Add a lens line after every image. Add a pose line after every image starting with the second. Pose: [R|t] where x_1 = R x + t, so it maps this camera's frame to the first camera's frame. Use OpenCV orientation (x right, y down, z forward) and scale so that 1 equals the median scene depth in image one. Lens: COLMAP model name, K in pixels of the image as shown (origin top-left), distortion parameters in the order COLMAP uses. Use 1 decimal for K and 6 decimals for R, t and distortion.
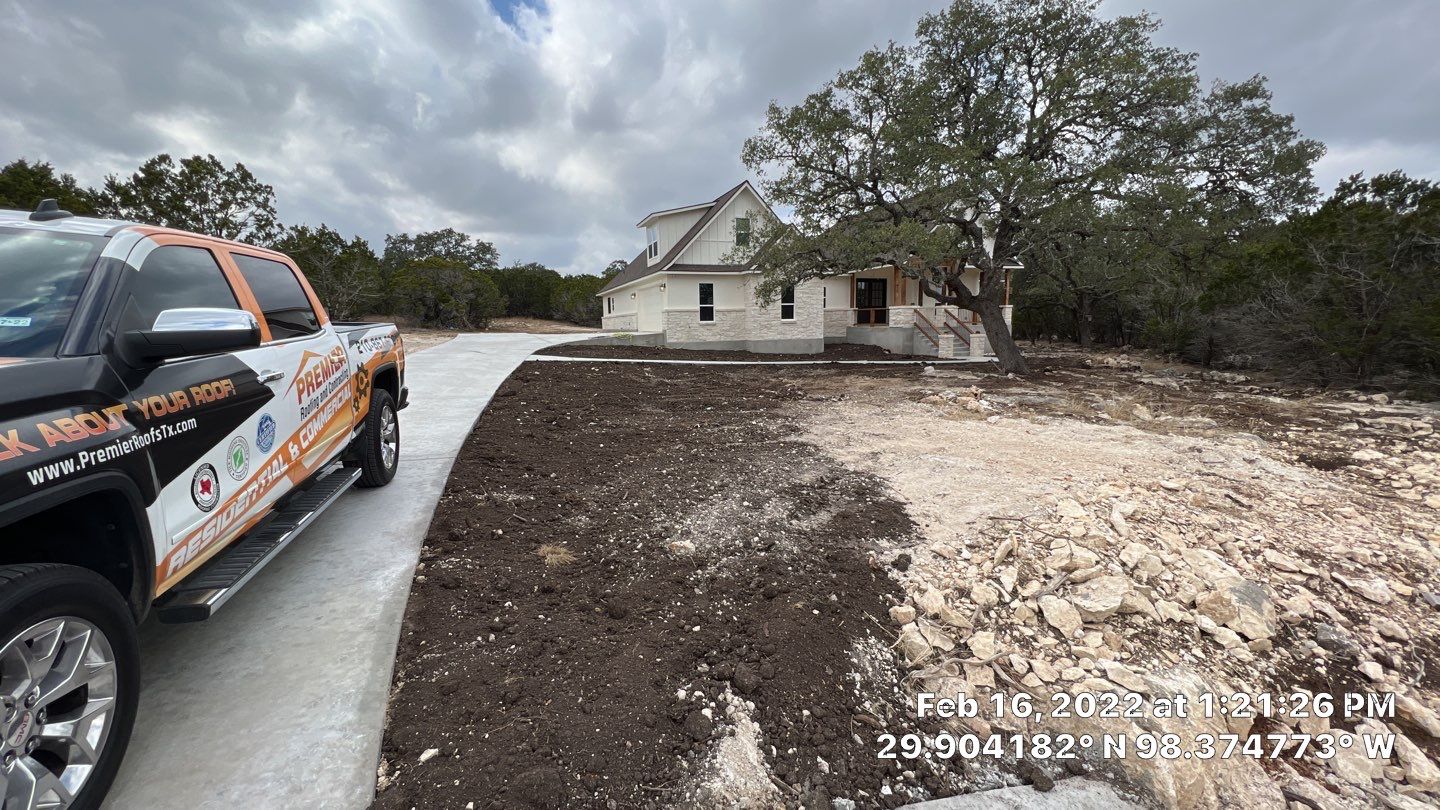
lens RADIAL K [[574.0, 0, 716.4], [0, 574.0, 405.5], [0, 0, 1]] dist [-0.000147, -0.000100]
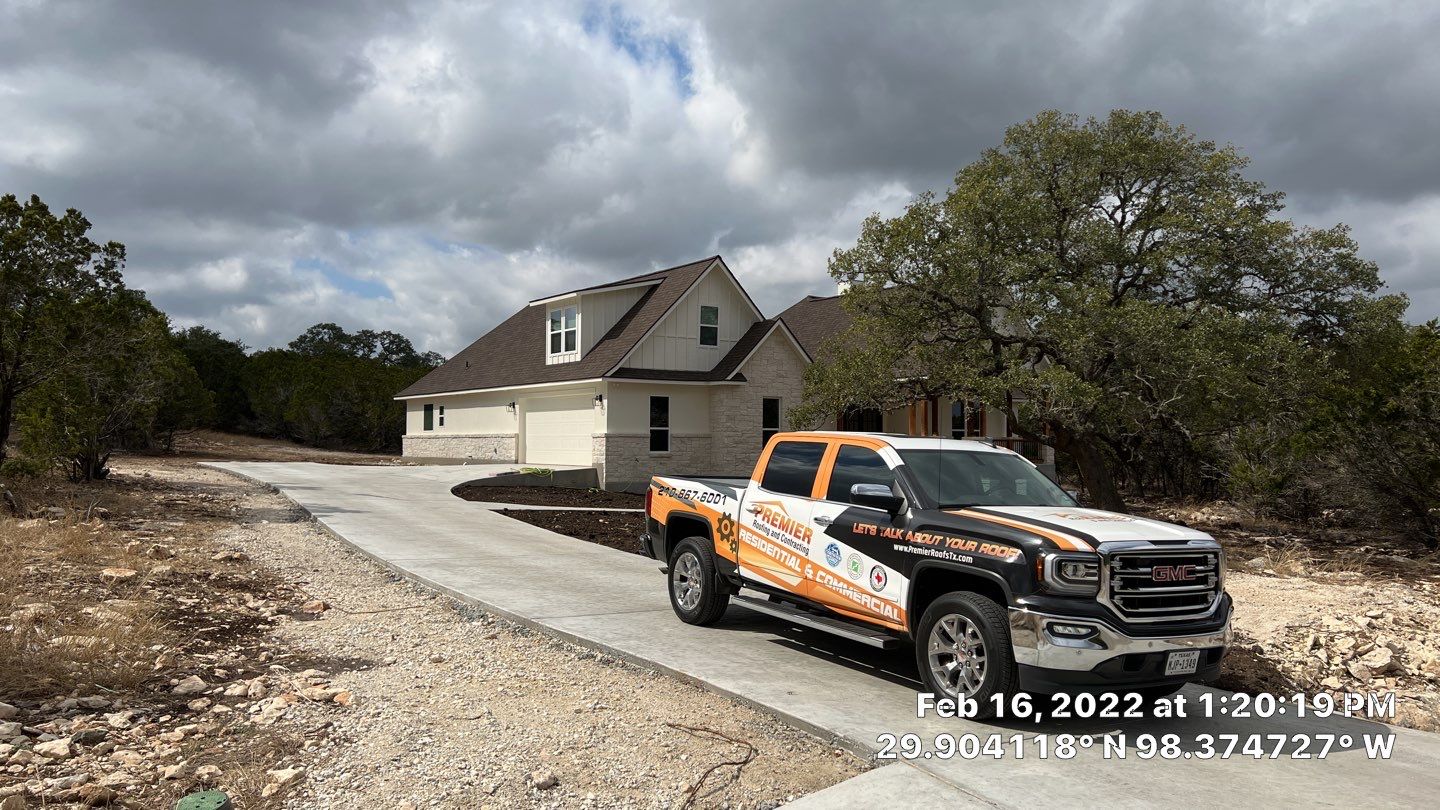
lens RADIAL K [[1072.2, 0, 720.0], [0, 1072.2, 405.0], [0, 0, 1]] dist [0.083591, -0.095917]
pose [[0.966911, 0.031703, 0.253136, -0.426233], [0.013114, 0.984760, -0.173425, 0.028252], [-0.254777, 0.171007, 0.951759, -0.351890]]
